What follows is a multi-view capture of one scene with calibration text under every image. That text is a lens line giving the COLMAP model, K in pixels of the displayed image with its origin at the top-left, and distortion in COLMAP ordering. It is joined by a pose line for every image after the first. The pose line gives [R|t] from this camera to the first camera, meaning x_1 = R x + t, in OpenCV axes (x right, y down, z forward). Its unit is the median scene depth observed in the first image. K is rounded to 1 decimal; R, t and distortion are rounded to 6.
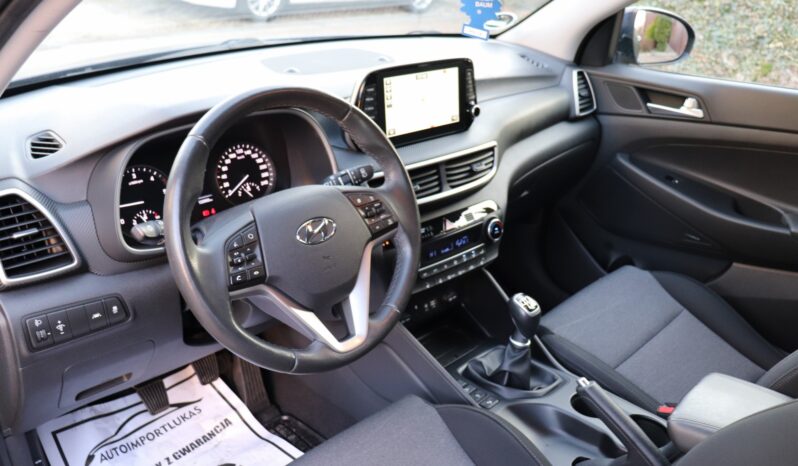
lens RADIAL K [[657.4, 0, 399.0], [0, 657.4, 233.0], [0, 0, 1]] dist [-0.171693, 0.137013]
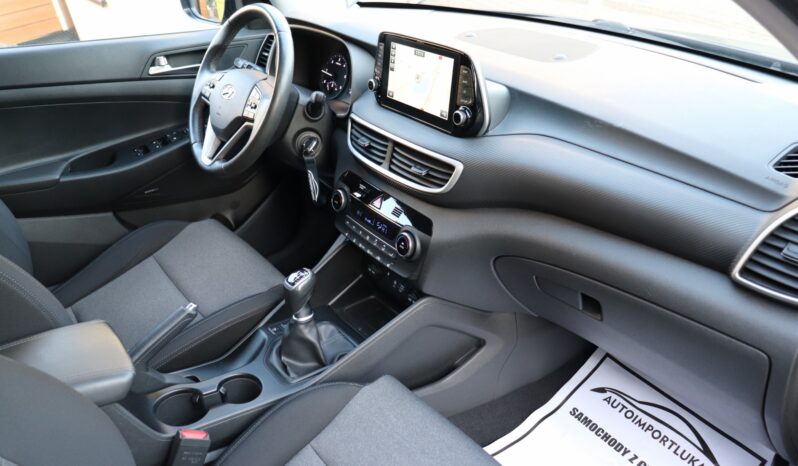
lens RADIAL K [[657.4, 0, 399.0], [0, 657.4, 233.0], [0, 0, 1]] dist [-0.171693, 0.137013]
pose [[-0.118958, 0.428402, -0.895724, 0.974368], [-0.420222, 0.795628, 0.436336, -0.417349], [0.899590, 0.428309, 0.085378, 0.960367]]
